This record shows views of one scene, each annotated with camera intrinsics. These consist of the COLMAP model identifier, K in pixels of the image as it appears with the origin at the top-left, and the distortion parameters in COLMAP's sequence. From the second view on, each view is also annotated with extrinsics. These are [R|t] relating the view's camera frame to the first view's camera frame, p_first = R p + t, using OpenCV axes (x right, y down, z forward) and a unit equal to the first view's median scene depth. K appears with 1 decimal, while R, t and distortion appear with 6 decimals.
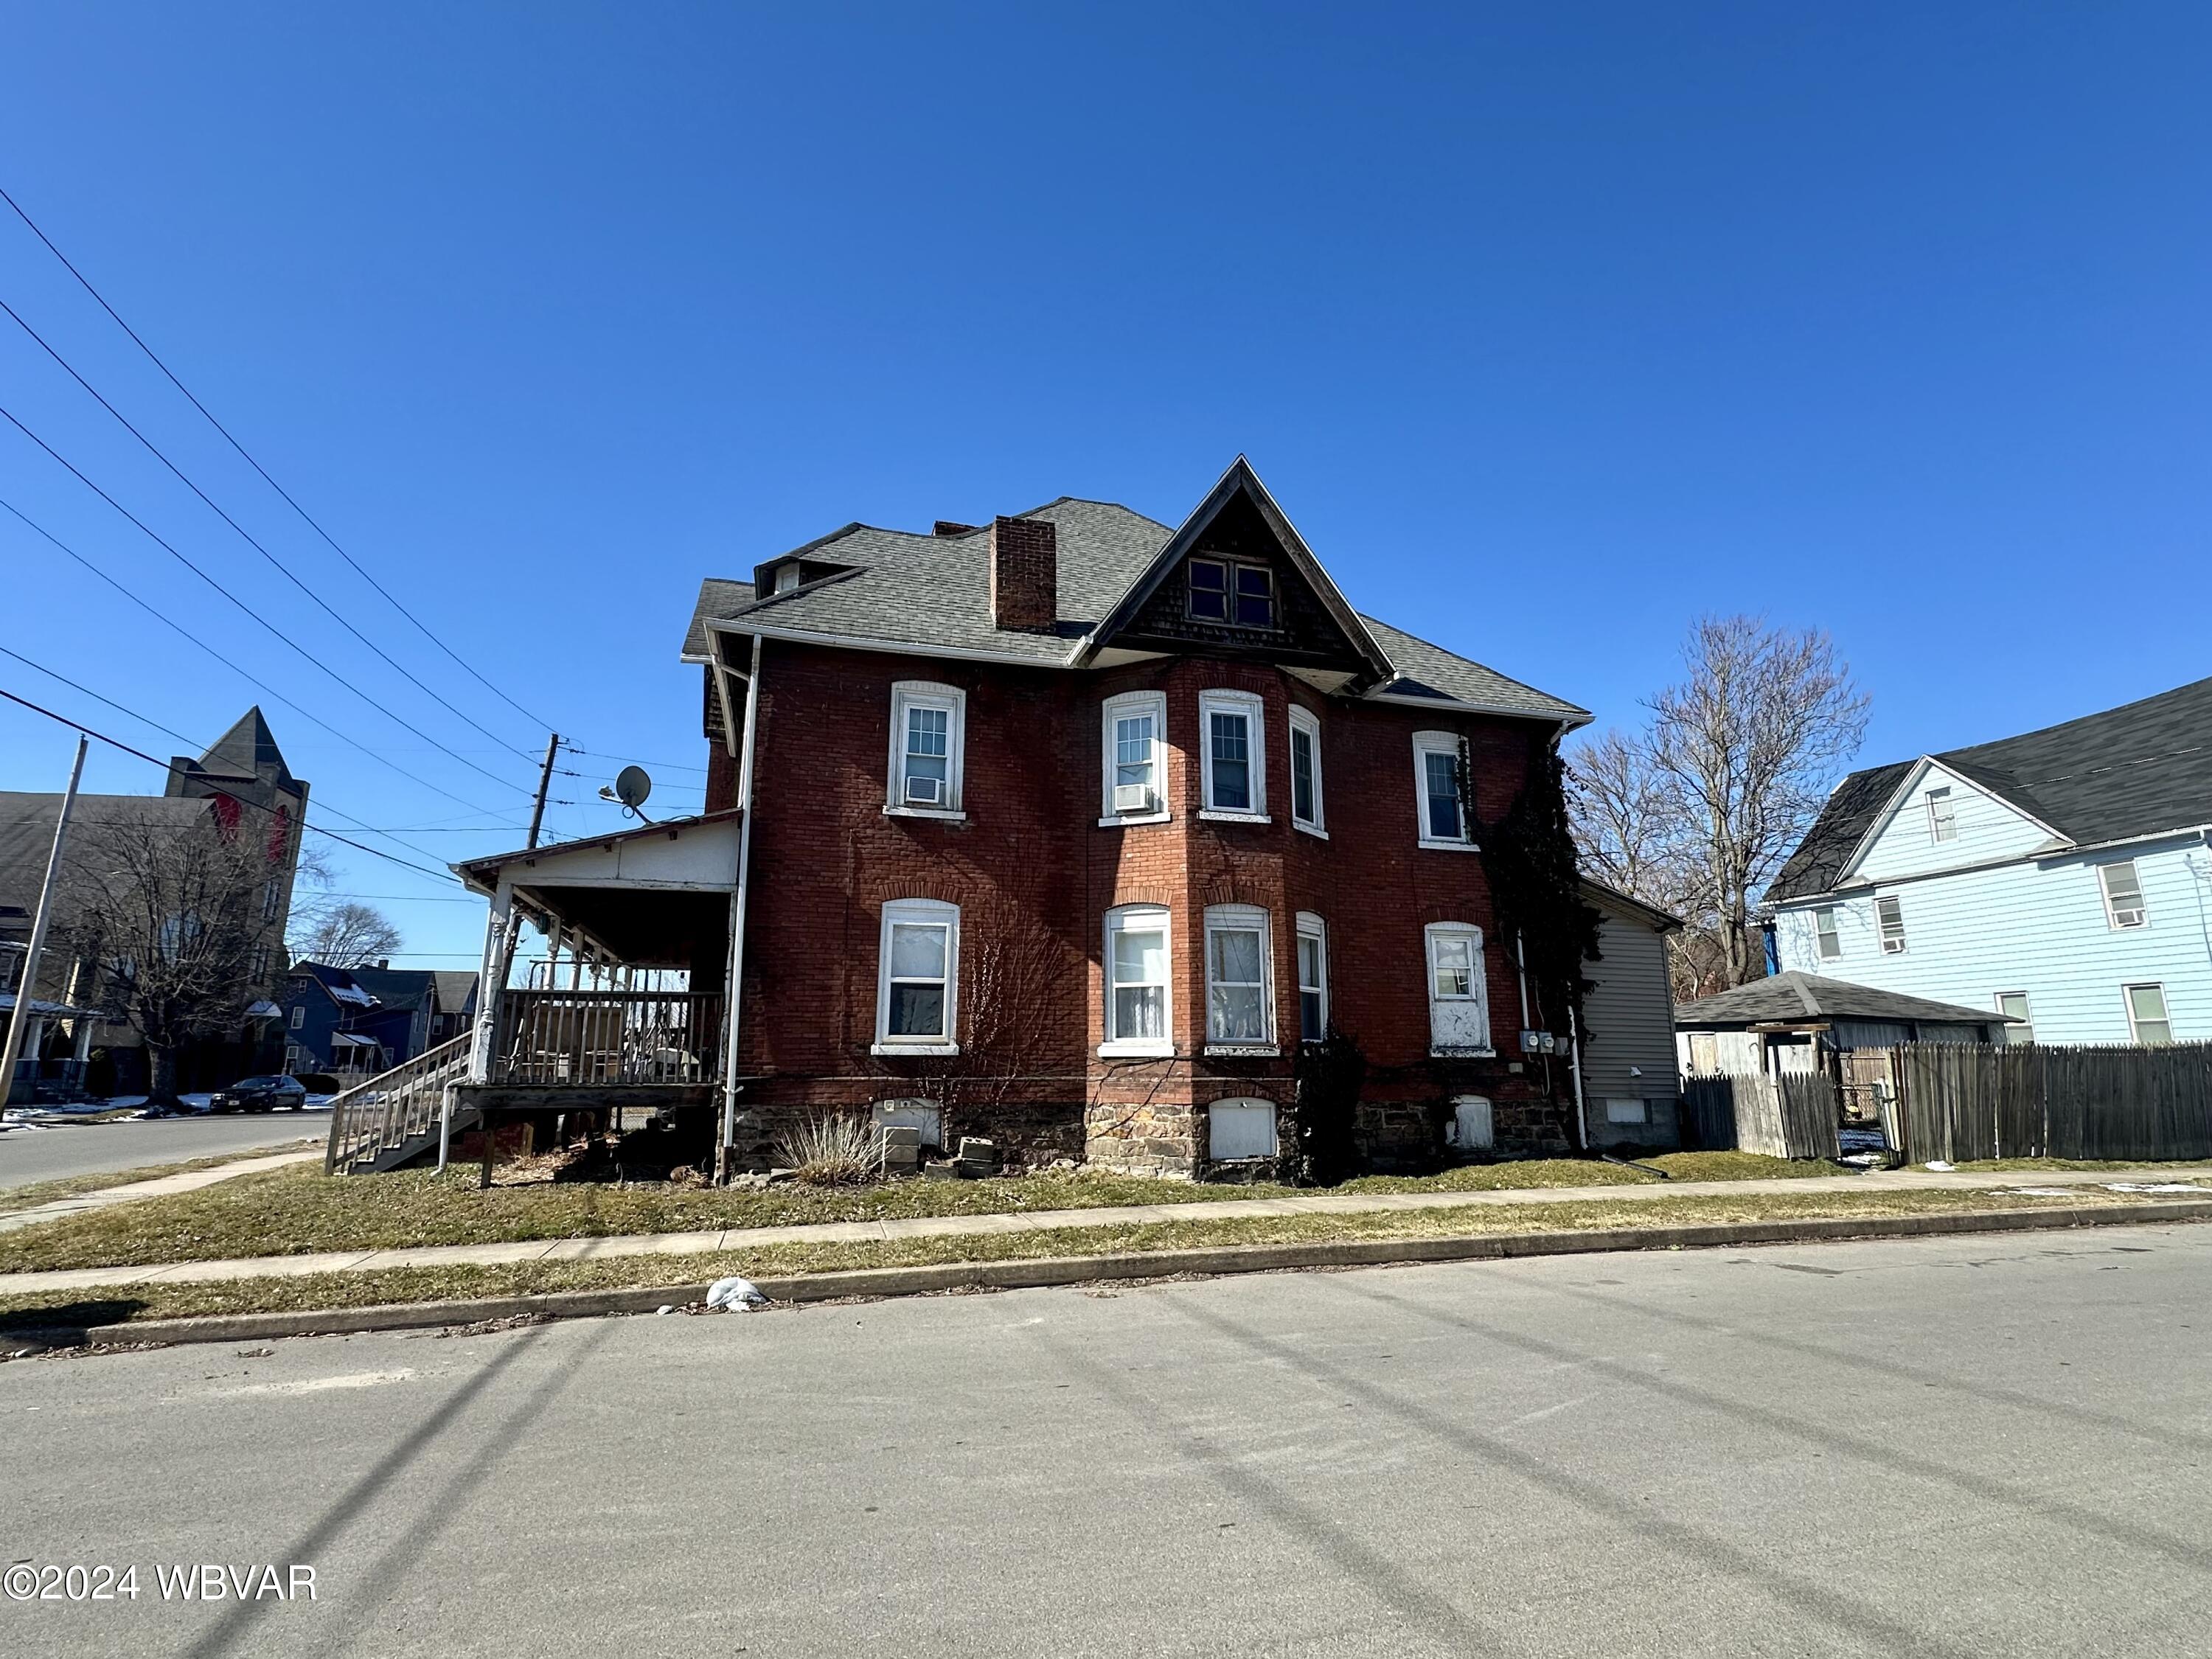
lens RADIAL K [[1081.5, 0, 1106.0], [0, 1081.5, 829.5], [0, 0, 1]] dist [-0.003388, 0.000809]
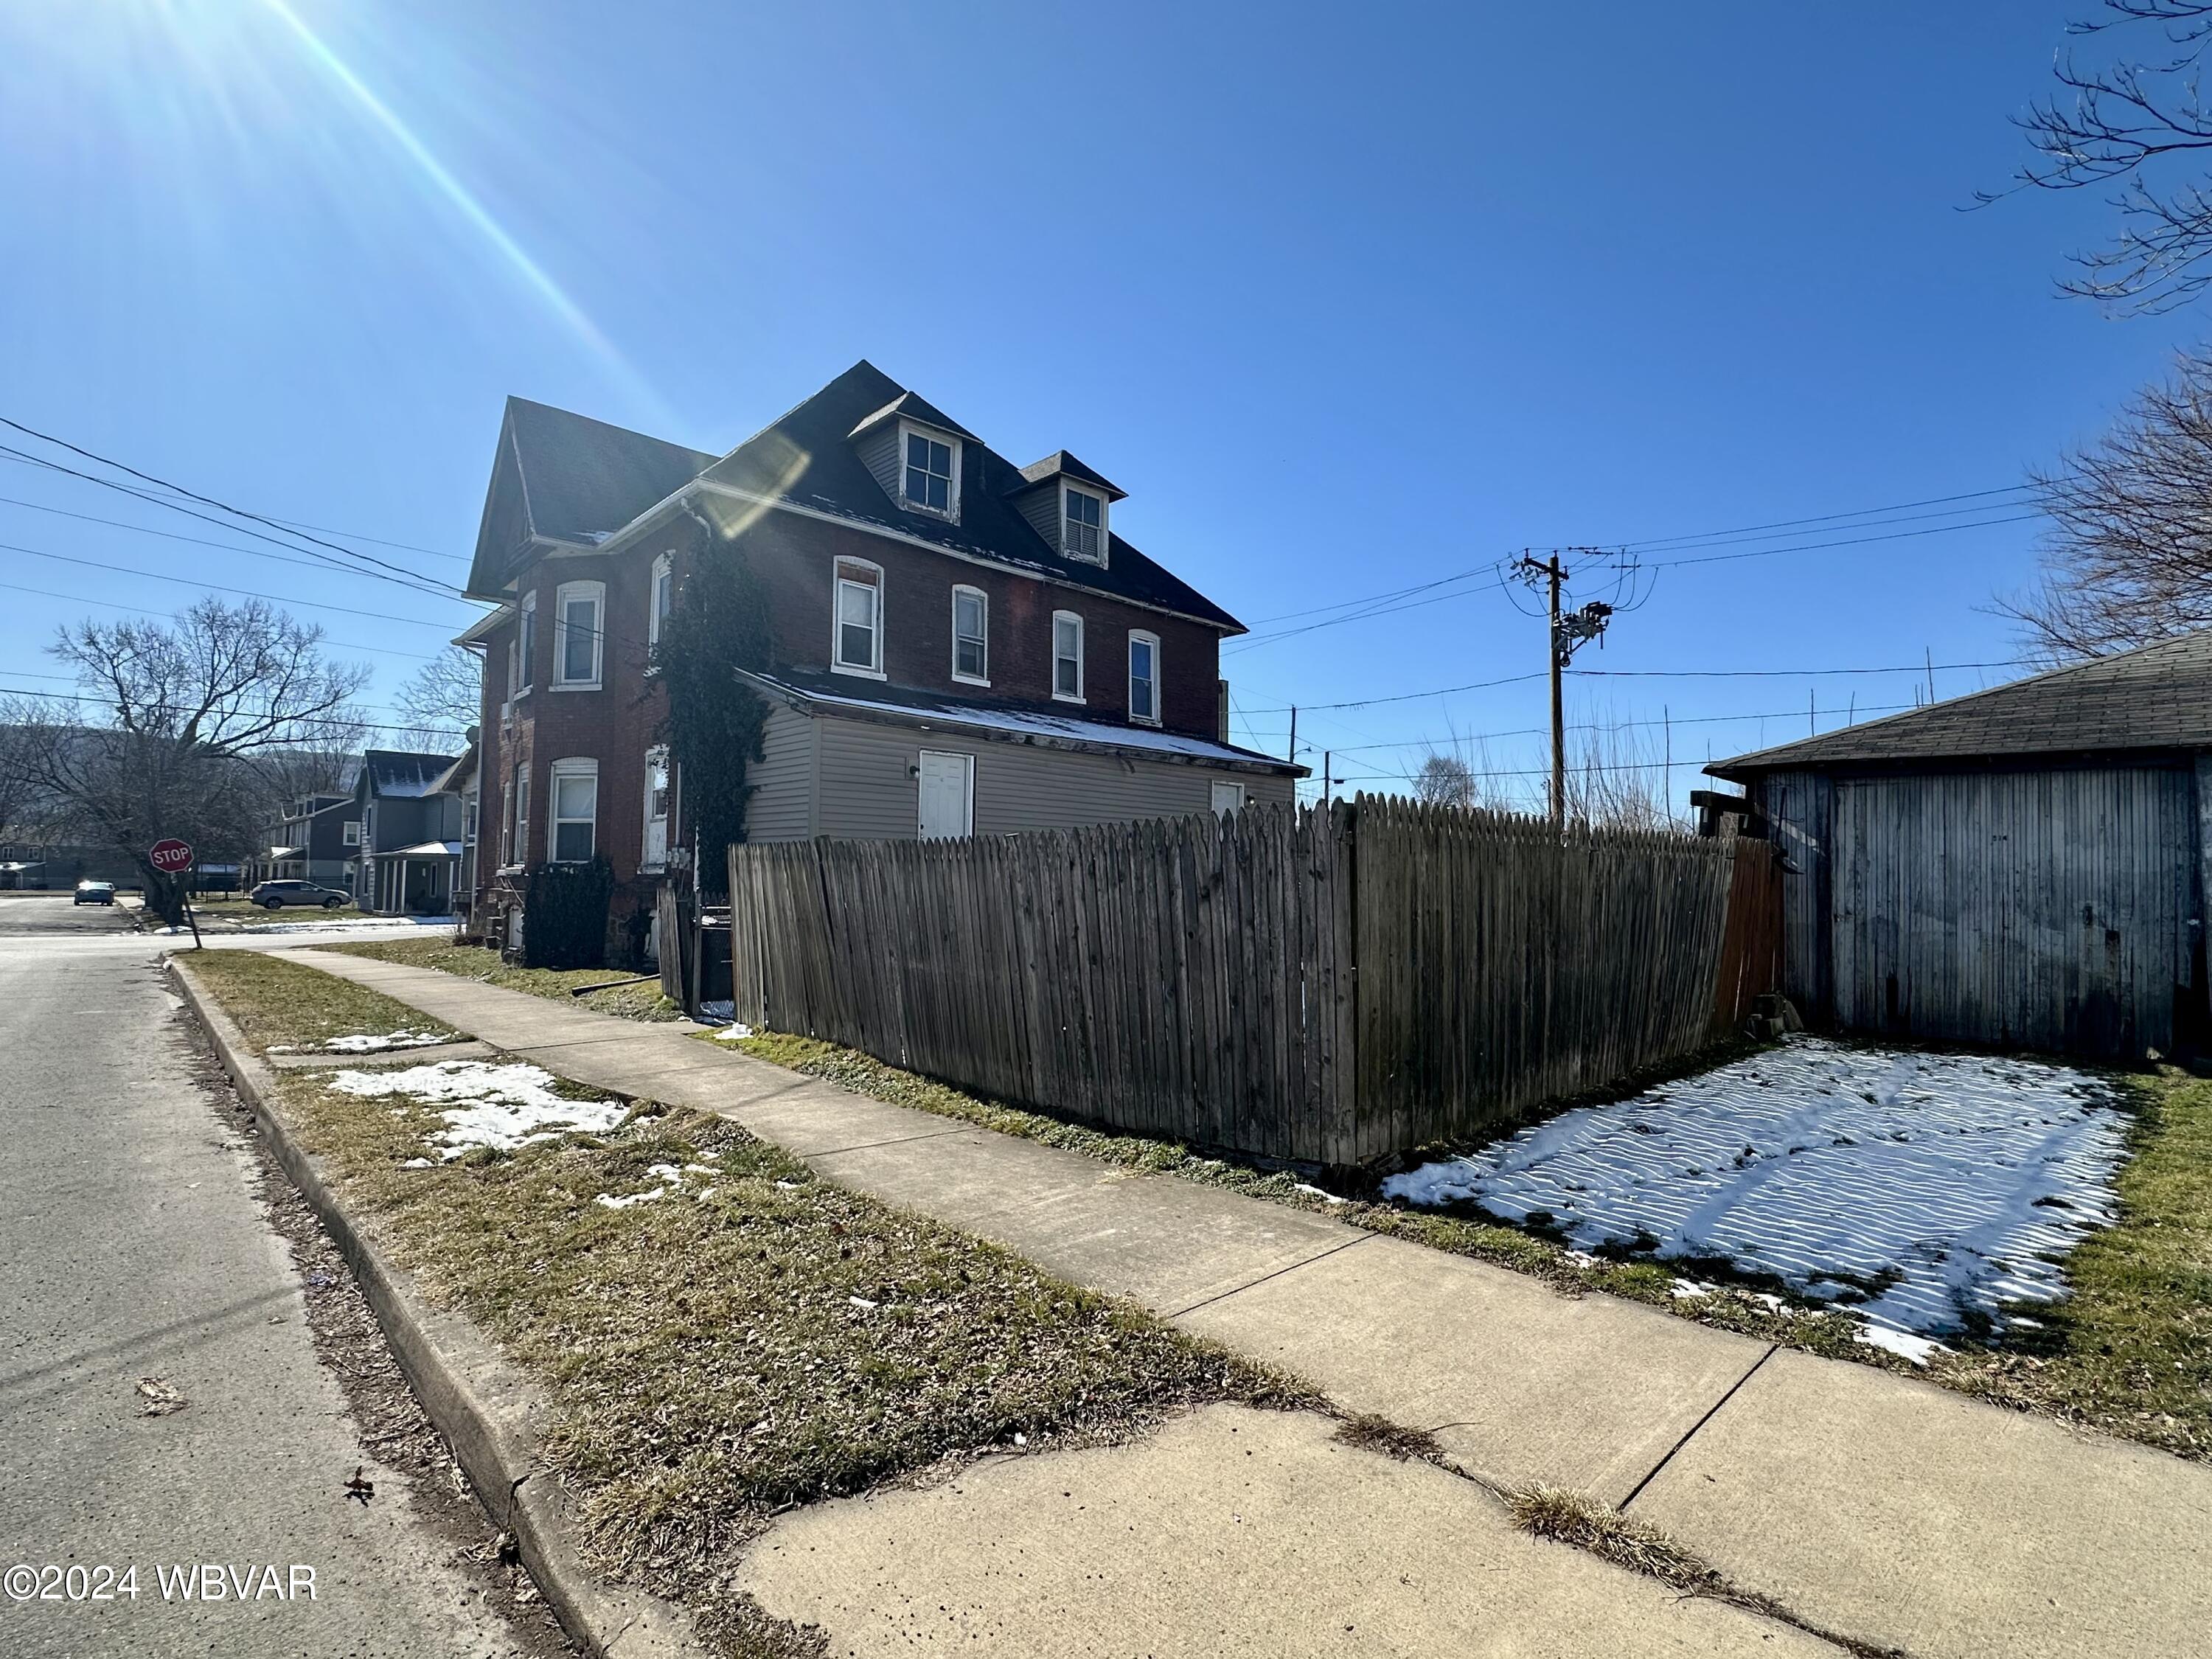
lens RADIAL K [[1081.5, 0, 1106.0], [0, 1081.5, 829.5], [0, 0, 1]] dist [-0.003388, 0.000809]
pose [[0.449099, -0.046844, -0.892253, 0.901799], [0.182614, 0.982357, 0.040341, 0.127484], [0.874621, -0.181055, 0.449730, 0.569639]]
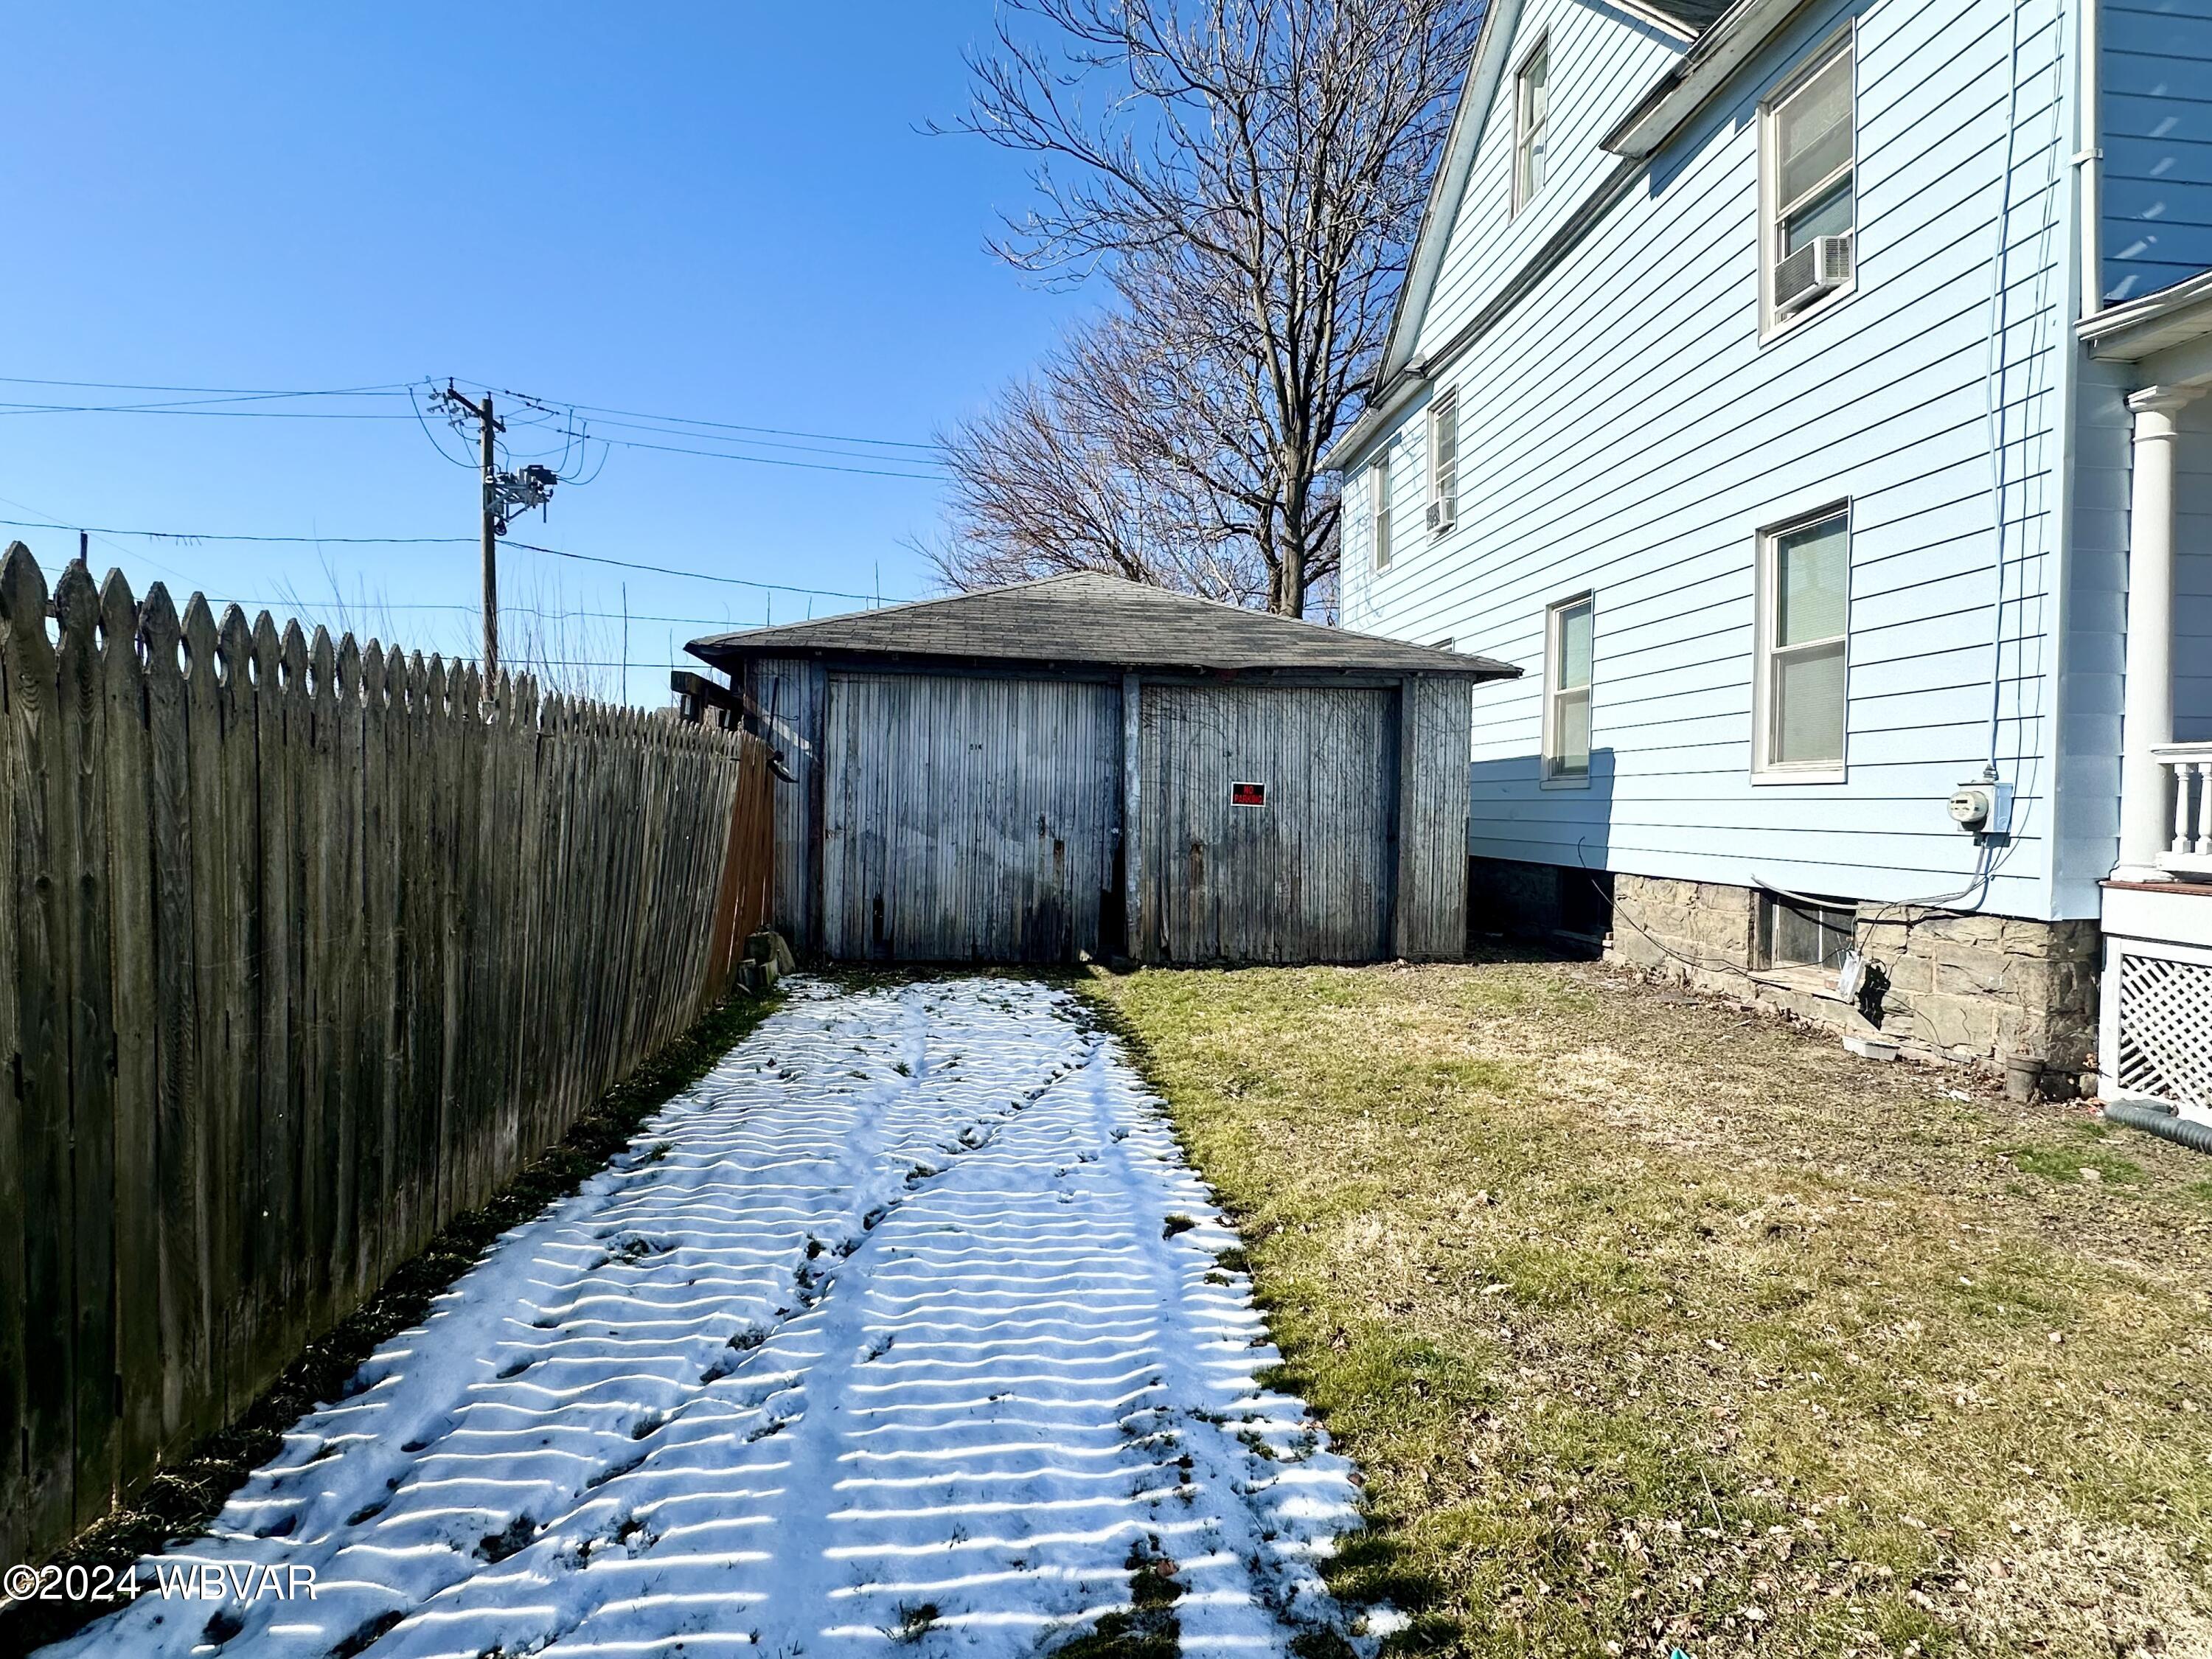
lens RADIAL K [[1081.5, 0, 1106.0], [0, 1081.5, 829.5], [0, 0, 1]] dist [-0.003388, 0.000809]
pose [[0.981408, 0.006516, -0.191824, 0.819909], [0.038996, 0.971809, 0.232523, 0.146684], [0.187932, -0.235680, 0.953487, 0.666281]]
